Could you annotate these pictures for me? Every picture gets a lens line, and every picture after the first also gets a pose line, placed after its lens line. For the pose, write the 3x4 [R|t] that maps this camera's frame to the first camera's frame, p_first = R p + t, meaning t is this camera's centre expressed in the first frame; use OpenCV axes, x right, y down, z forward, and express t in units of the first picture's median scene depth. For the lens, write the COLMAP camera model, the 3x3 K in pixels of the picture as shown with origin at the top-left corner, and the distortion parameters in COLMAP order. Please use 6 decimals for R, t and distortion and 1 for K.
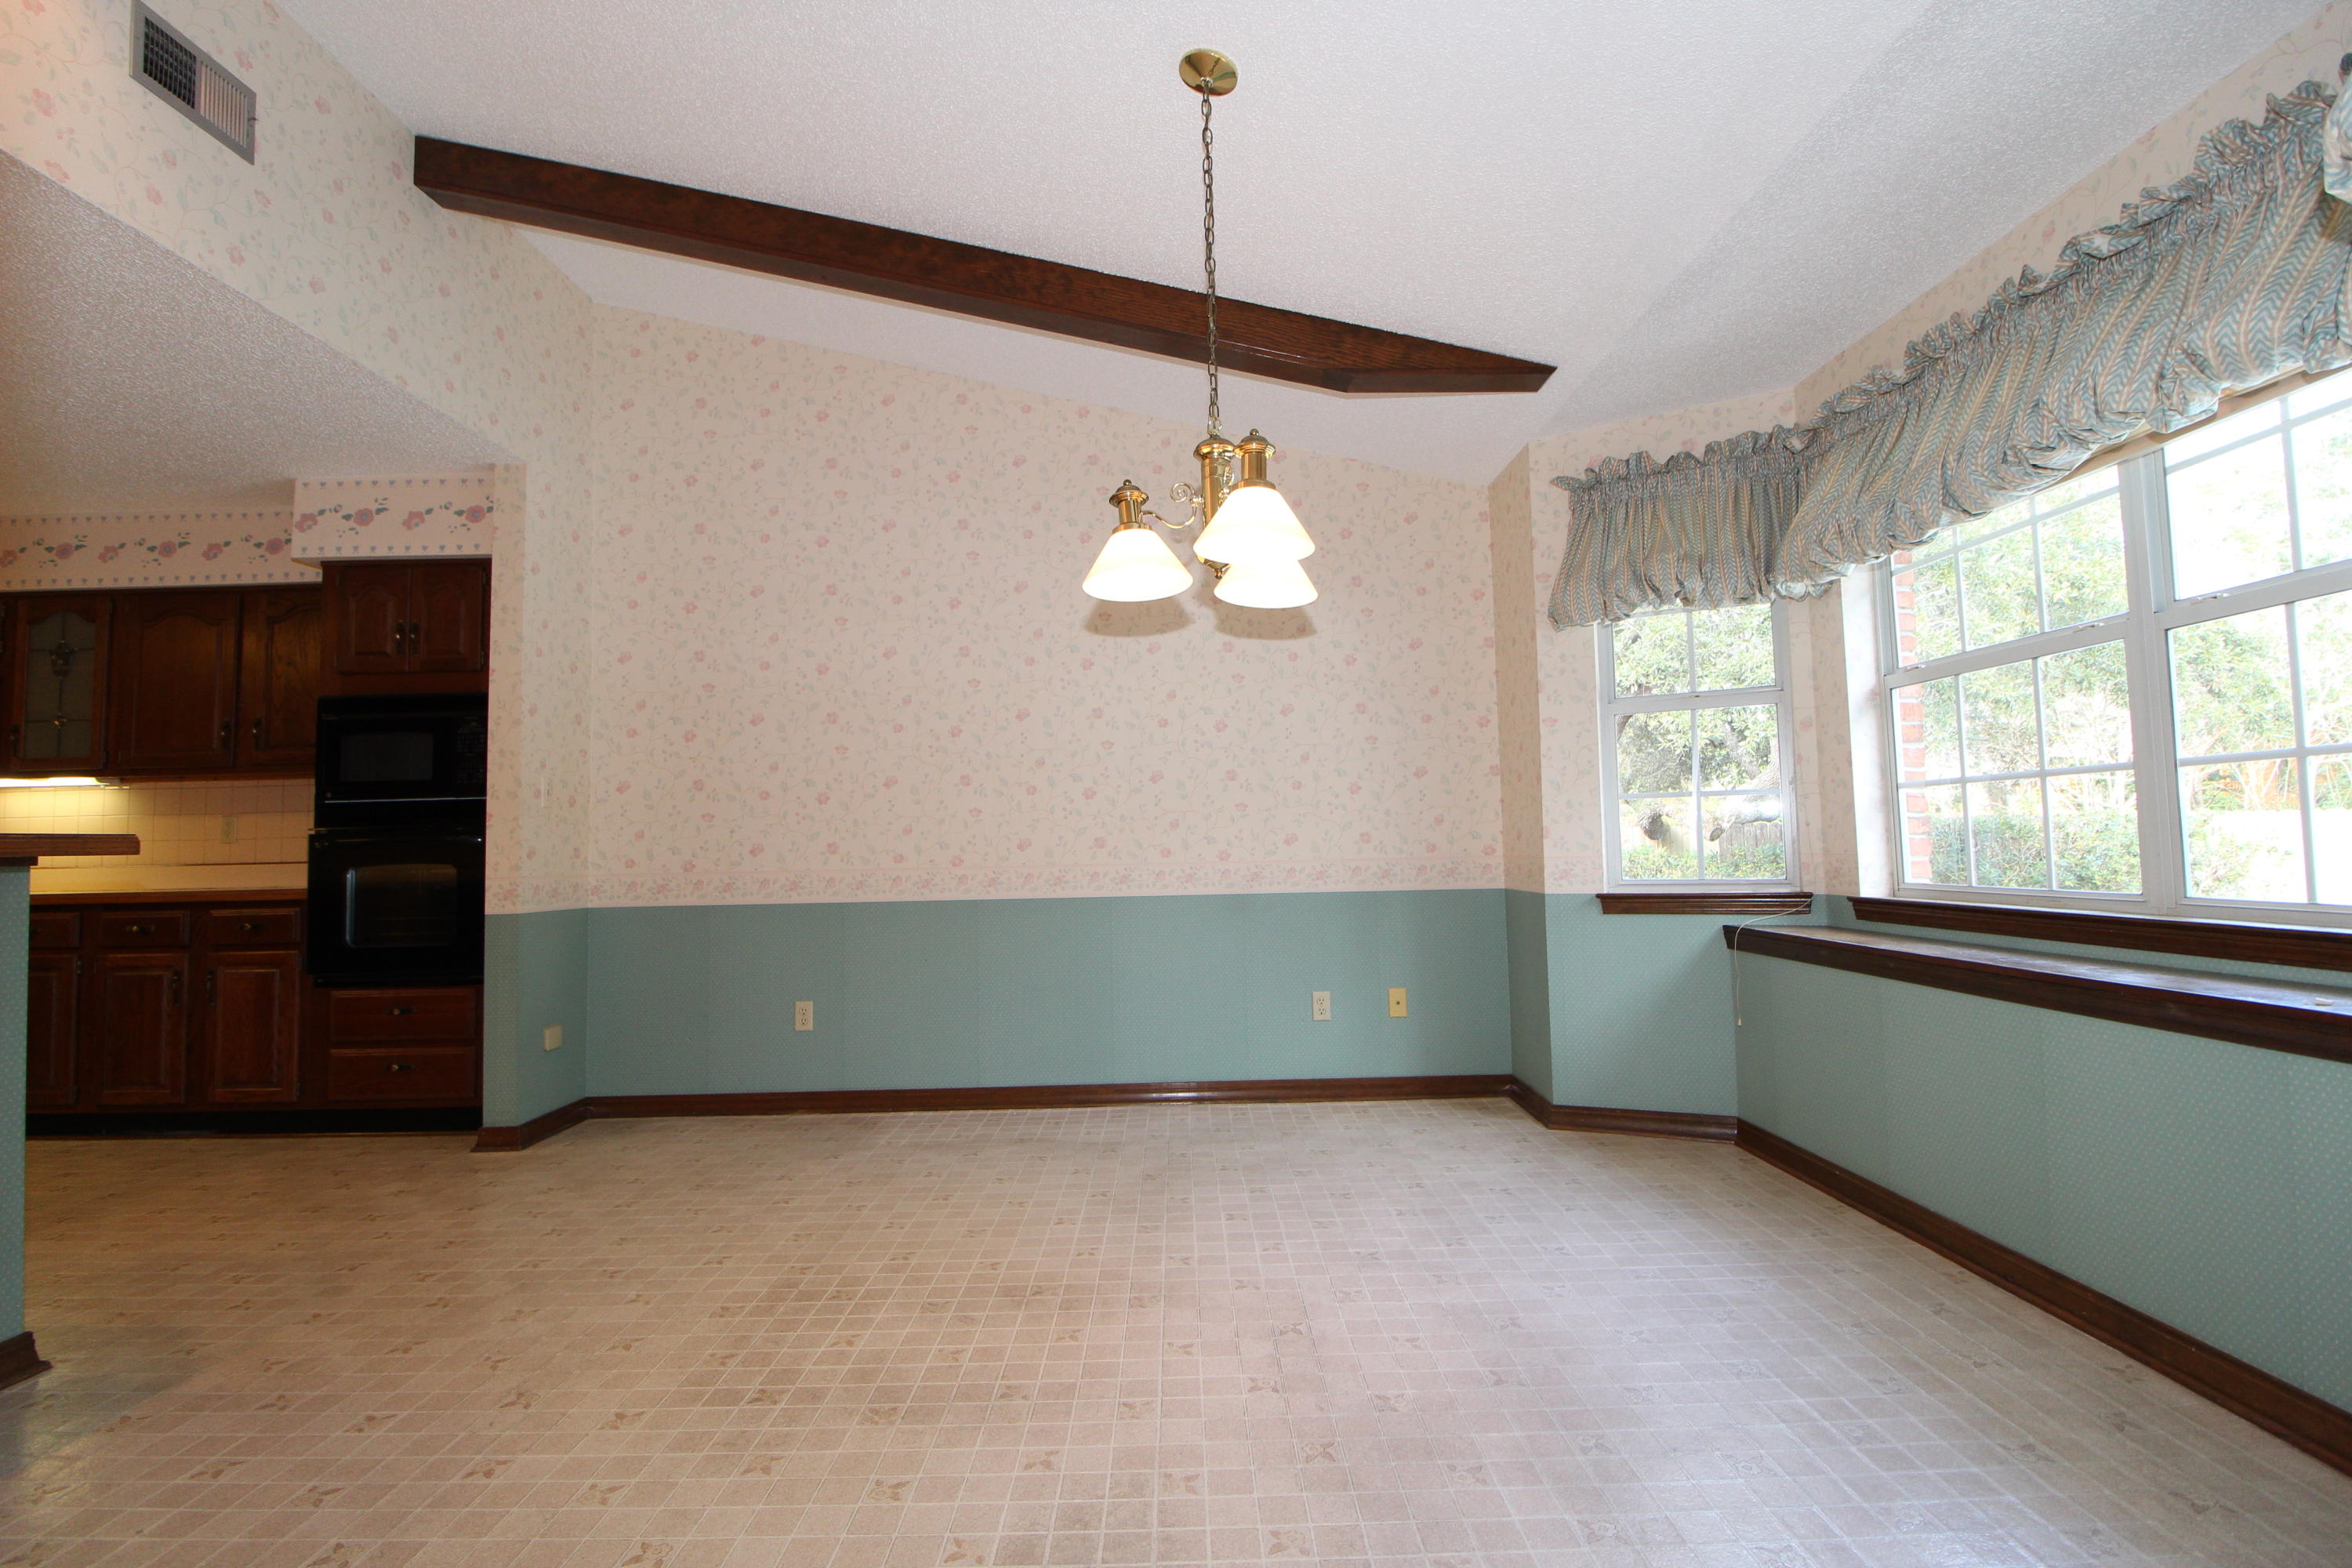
lens RADIAL K [[1111.1, 0, 1184.8], [0, 1111.1, 801.1], [0, 0, 1]] dist [-0.029598, -0.001136]
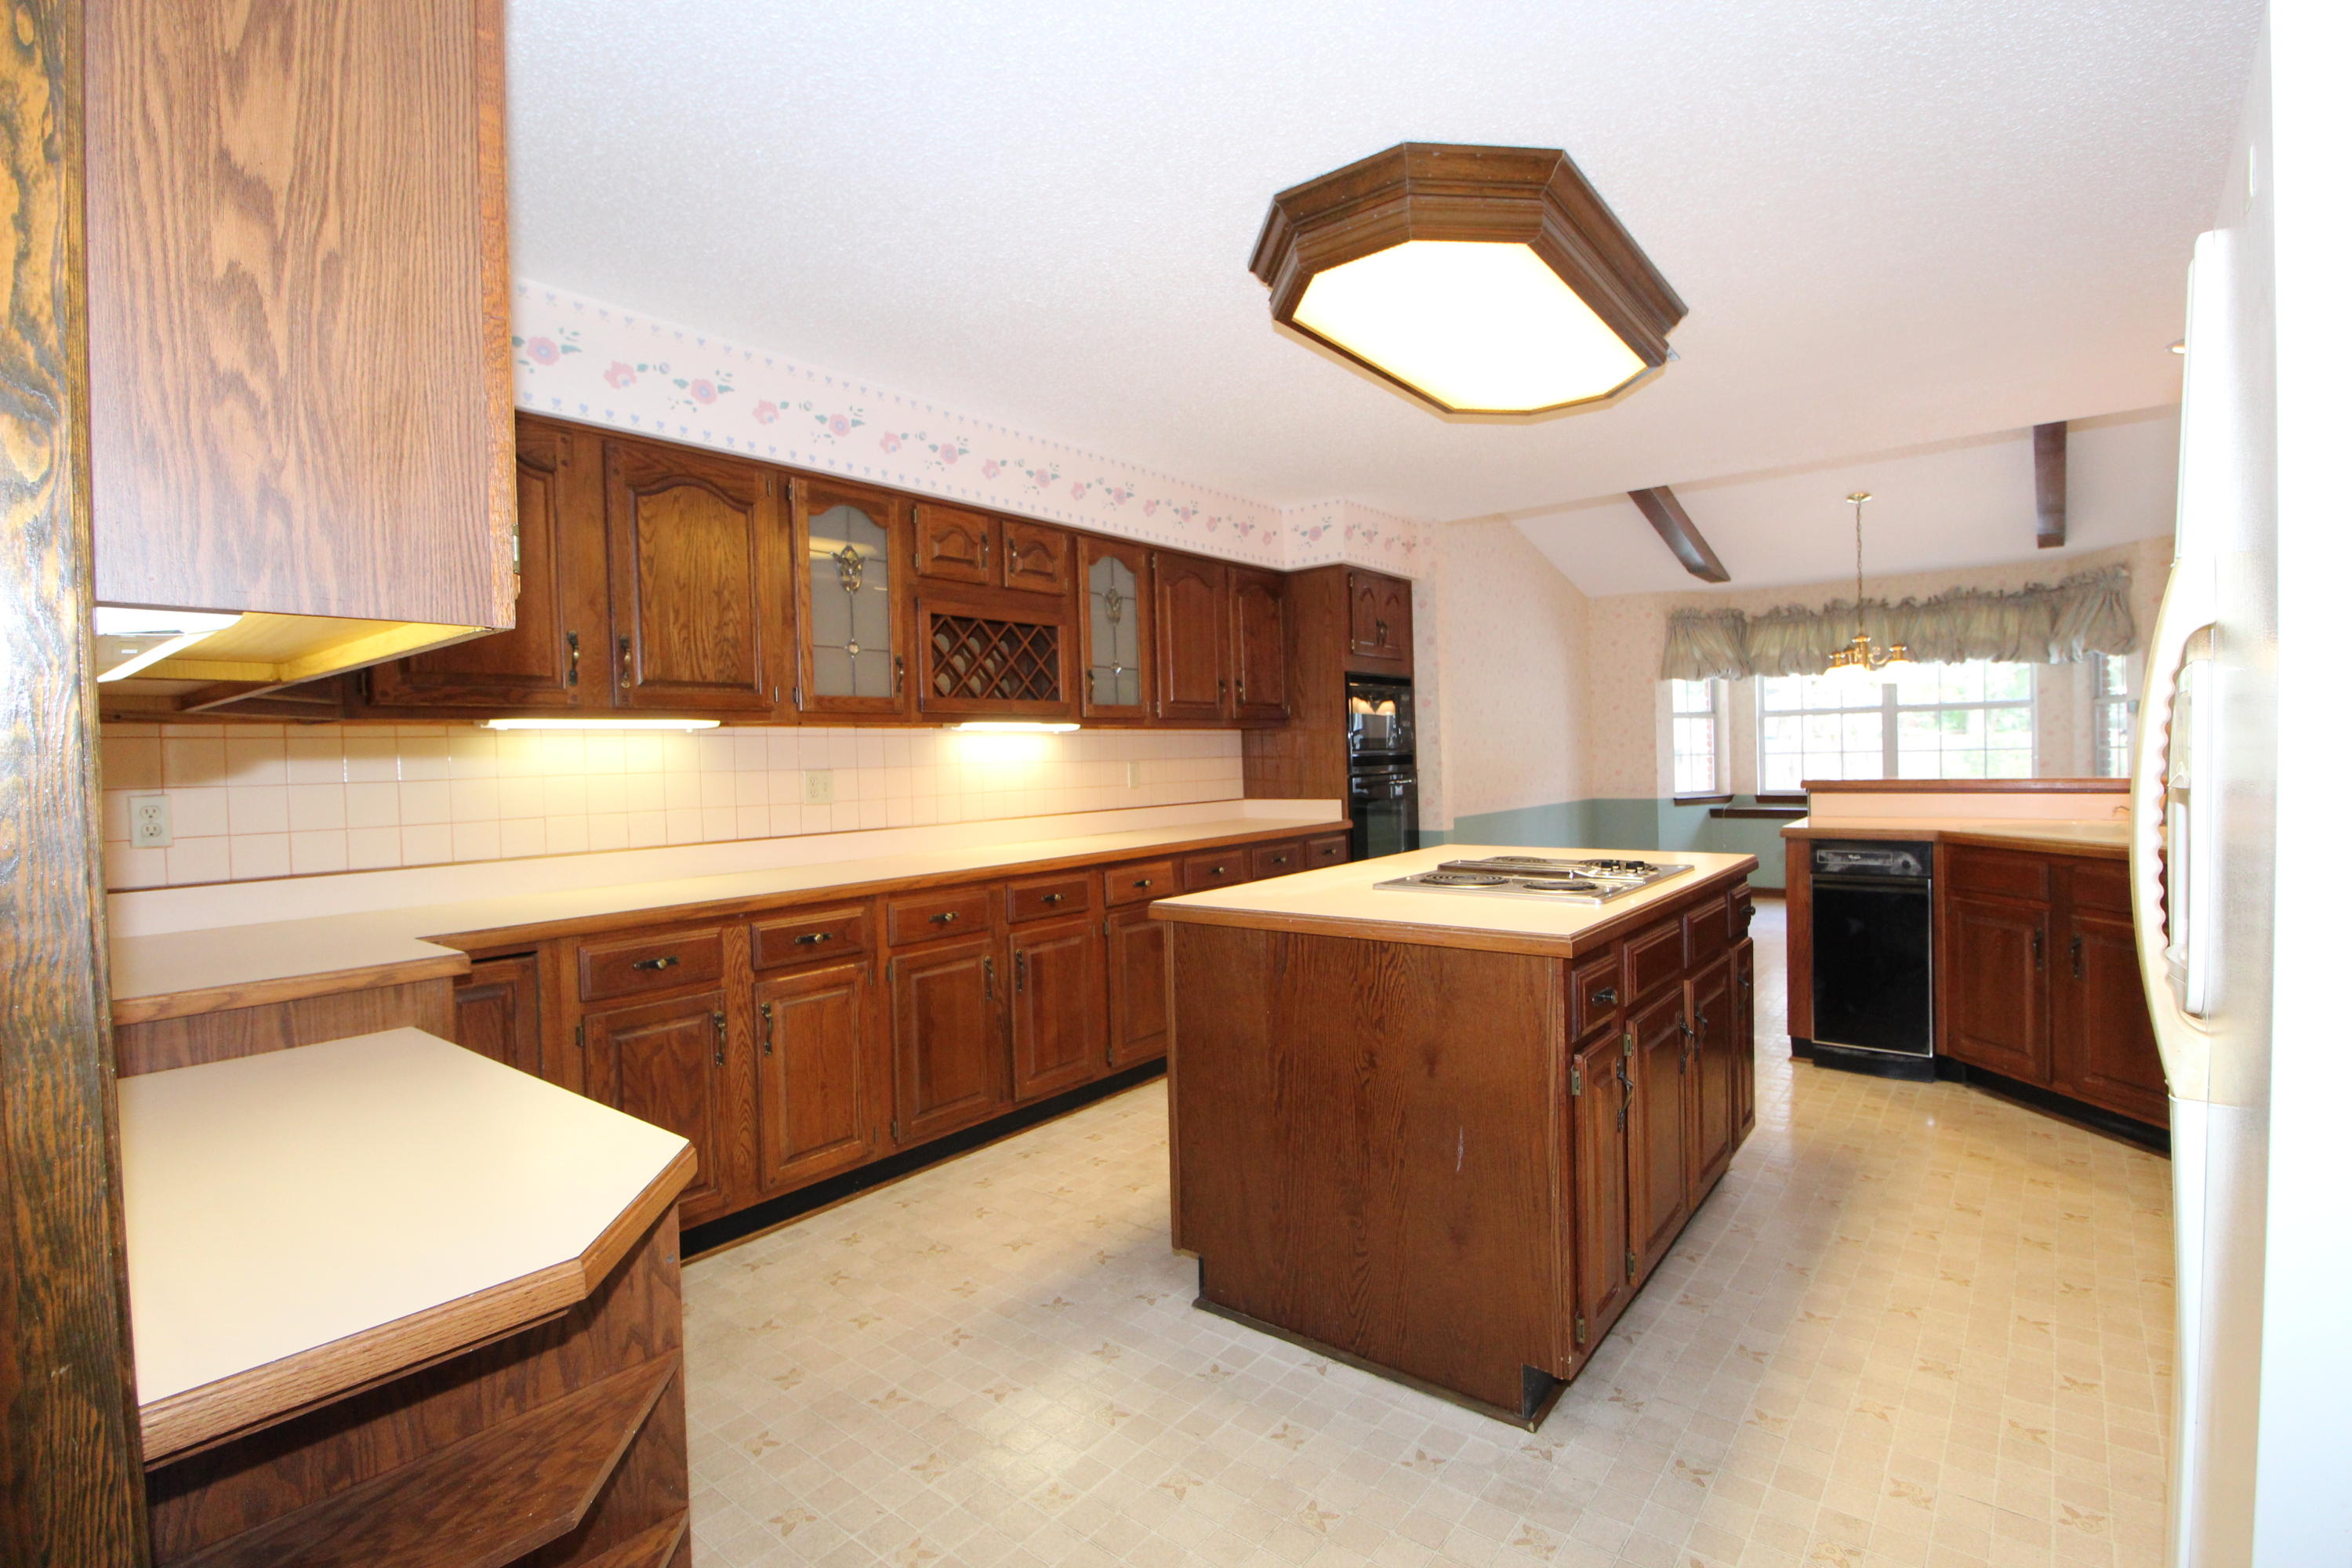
lens RADIAL K [[1111.1, 0, 1201.4], [0, 1111.1, 781.3], [0, 0, 1]] dist [-0.029598, -0.001136]
pose [[0.605666, -0.015987, 0.795559, -3.216648], [-0.011596, 0.999515, 0.028913, -0.012014], [-0.795635, -0.026737, 0.605186, 0.614912]]
